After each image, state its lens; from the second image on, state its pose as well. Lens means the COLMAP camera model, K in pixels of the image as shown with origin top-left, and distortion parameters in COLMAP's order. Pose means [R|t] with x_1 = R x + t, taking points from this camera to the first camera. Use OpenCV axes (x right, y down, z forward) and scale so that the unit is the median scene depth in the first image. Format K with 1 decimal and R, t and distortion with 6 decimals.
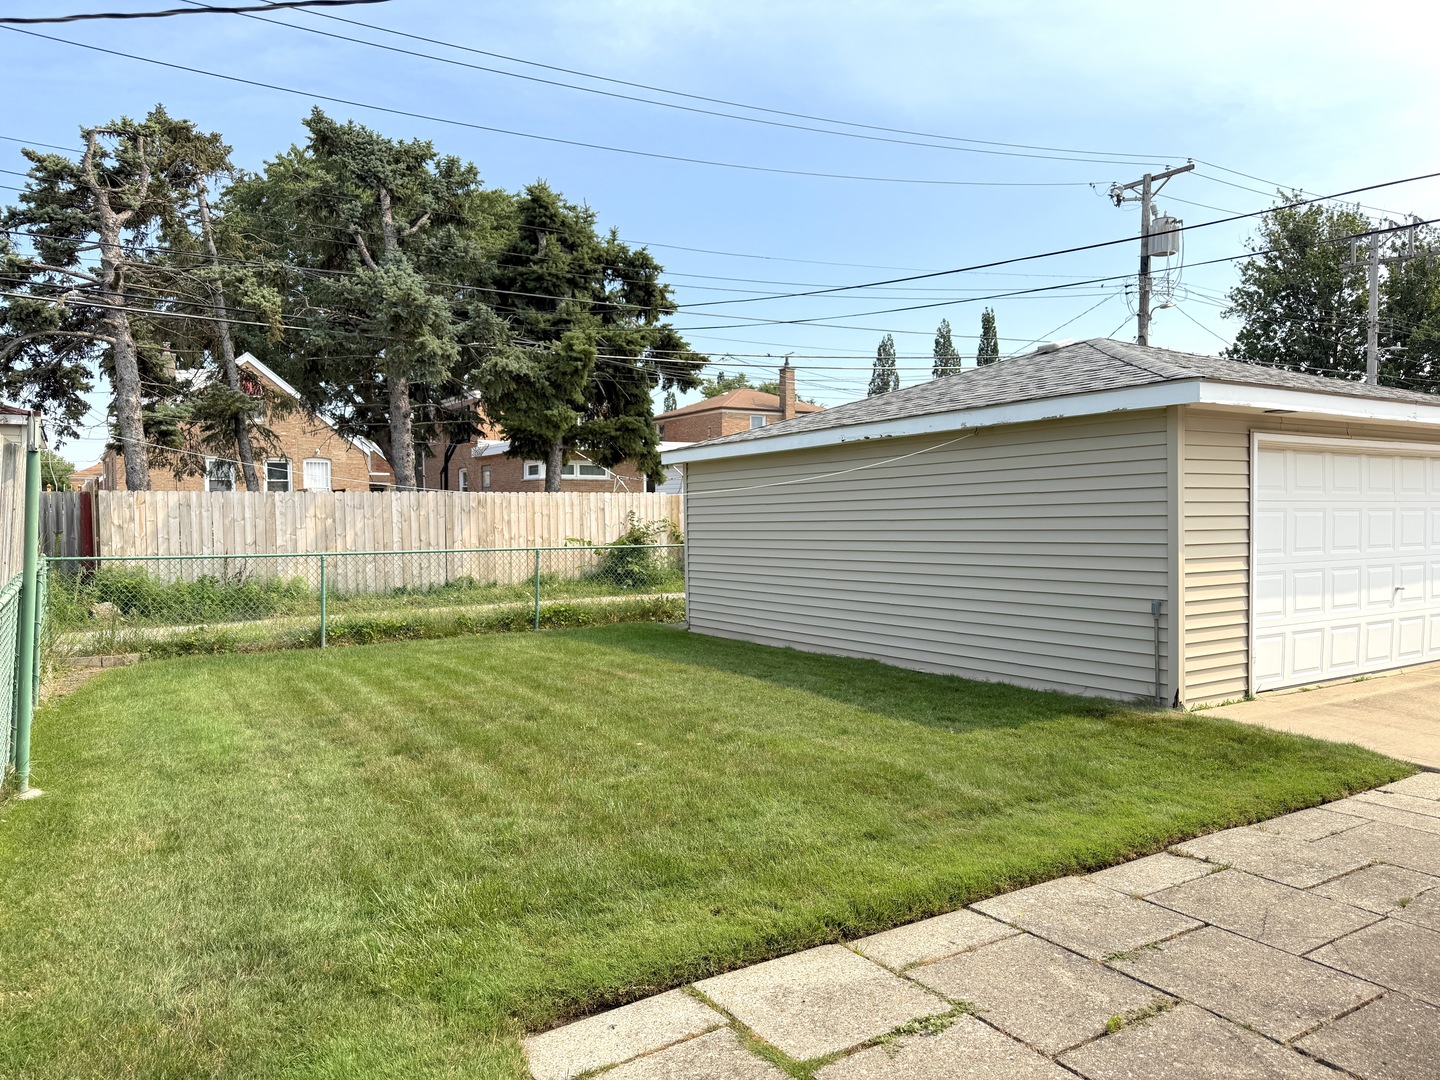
lens RADIAL K [[992.6, 0, 722.4], [0, 992.6, 554.7], [0, 0, 1]] dist [0.034504, -0.043647]
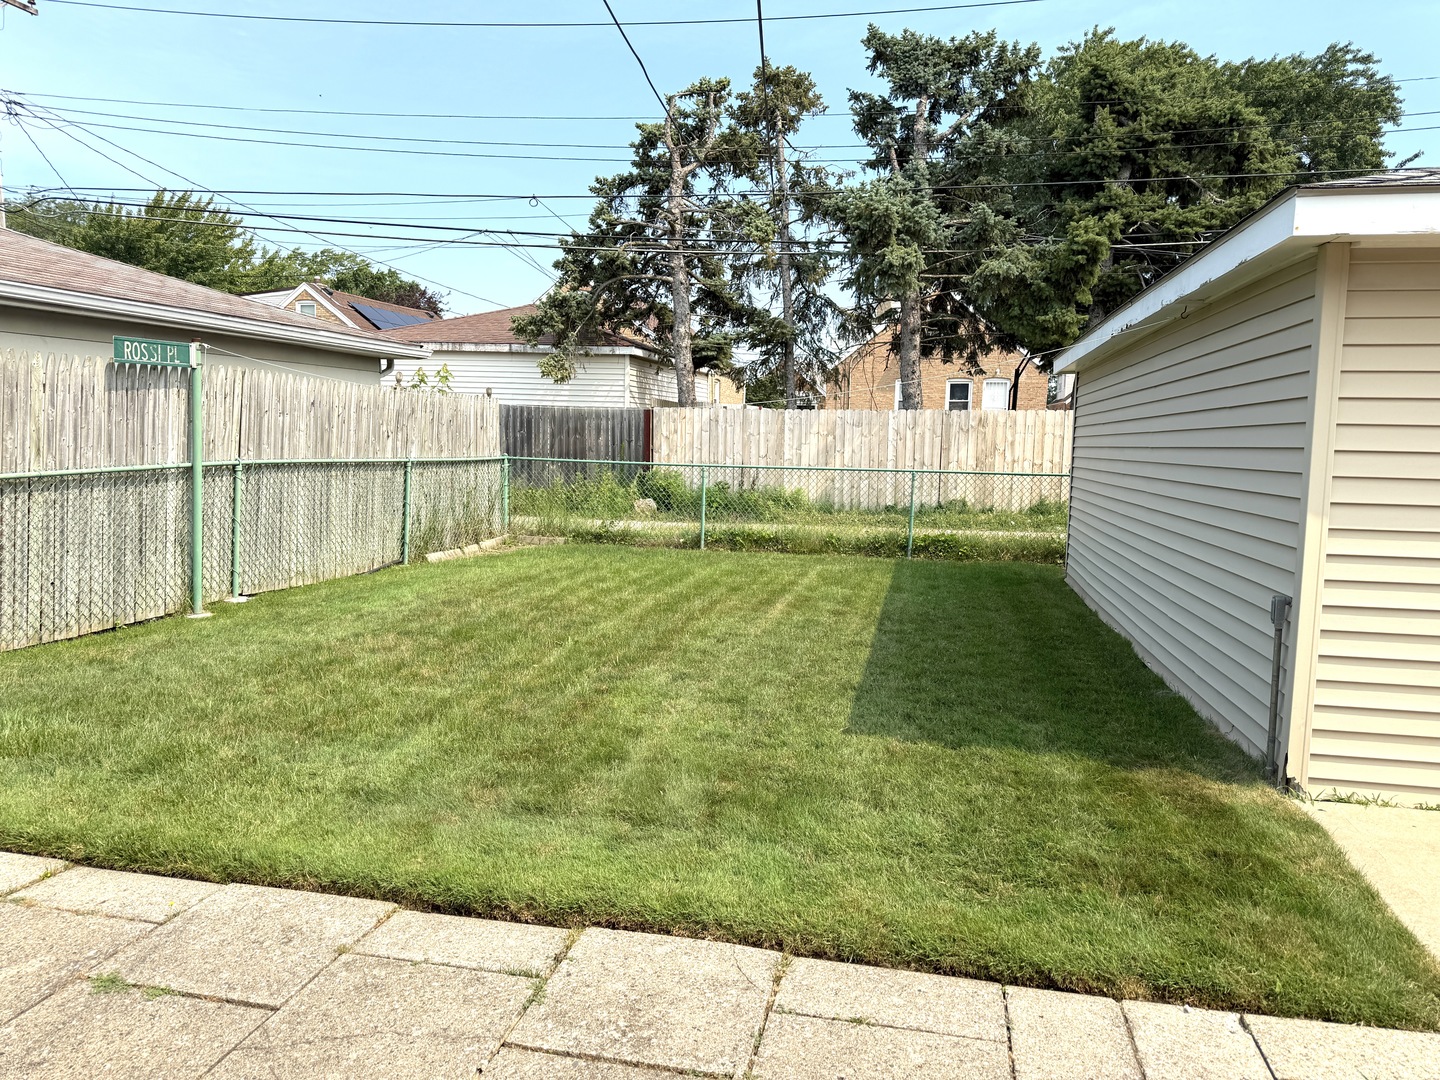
lens RADIAL K [[992.6, 0, 683.7], [0, 992.6, 550.2], [0, 0, 1]] dist [0.034504, -0.043647]
pose [[0.723746, 0.101862, -0.682507, 0.220484], [-0.051016, 0.994237, 0.094289, -0.006463], [0.688178, -0.033423, 0.724772, 0.134326]]
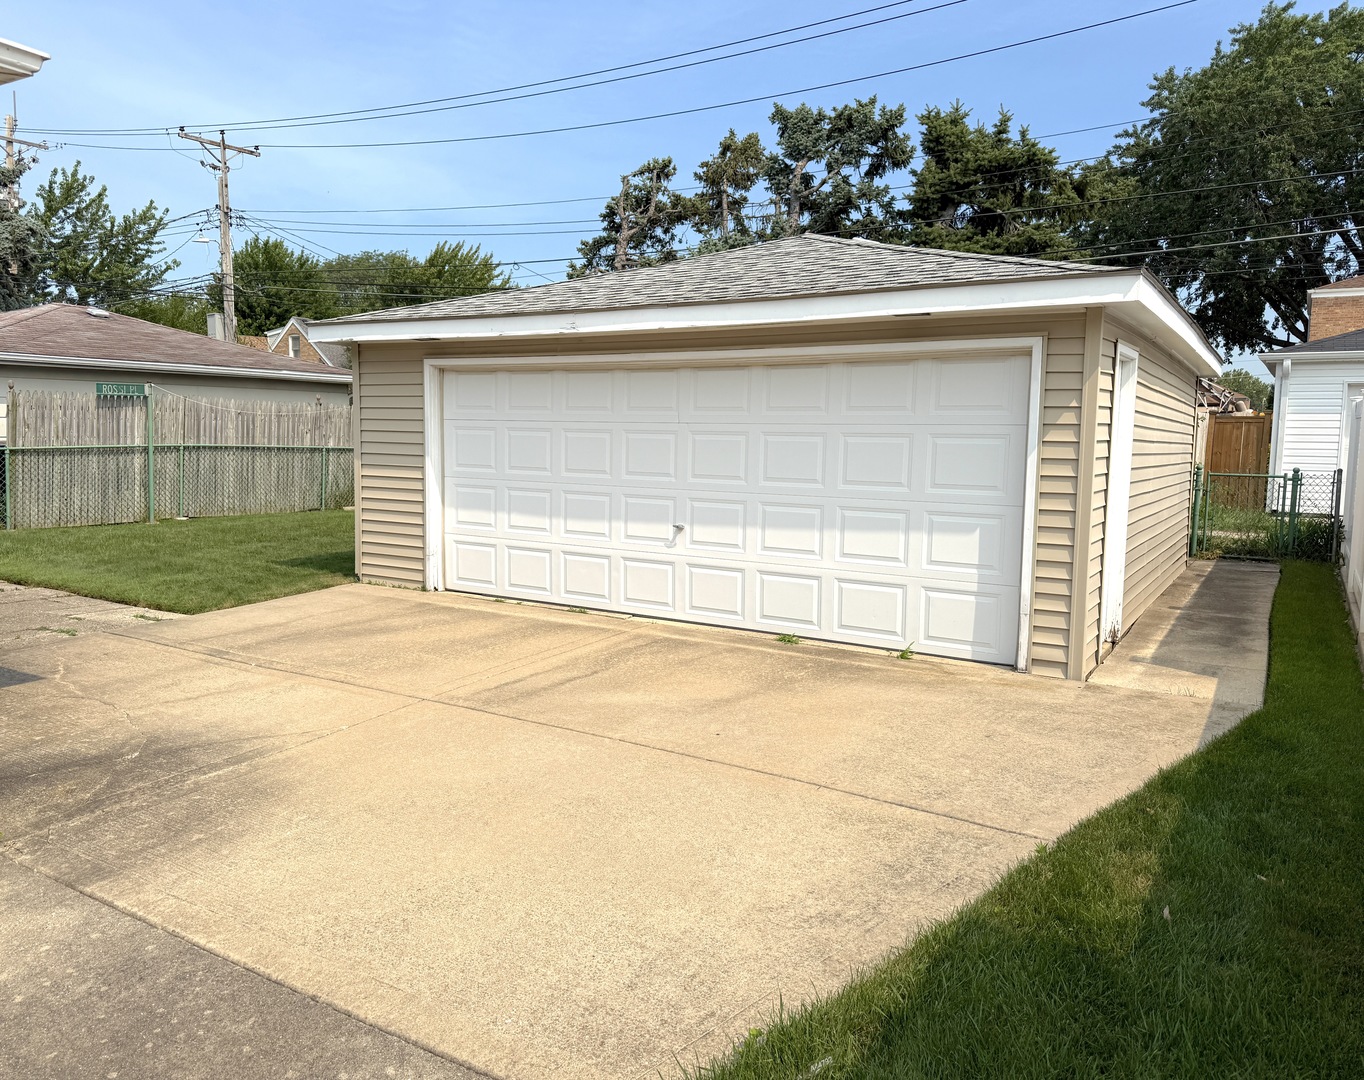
lens RADIAL K [[1055.2, 0, 678.4], [0, 1055.2, 544.7], [0, 0, 1]] dist [0.018028, -0.012057]
pose [[0.413128, 0.110452, -0.903950, 0.892864], [-0.055455, 0.993827, 0.096090, -0.022062], [0.908983, 0.010431, 0.416703, 0.381743]]
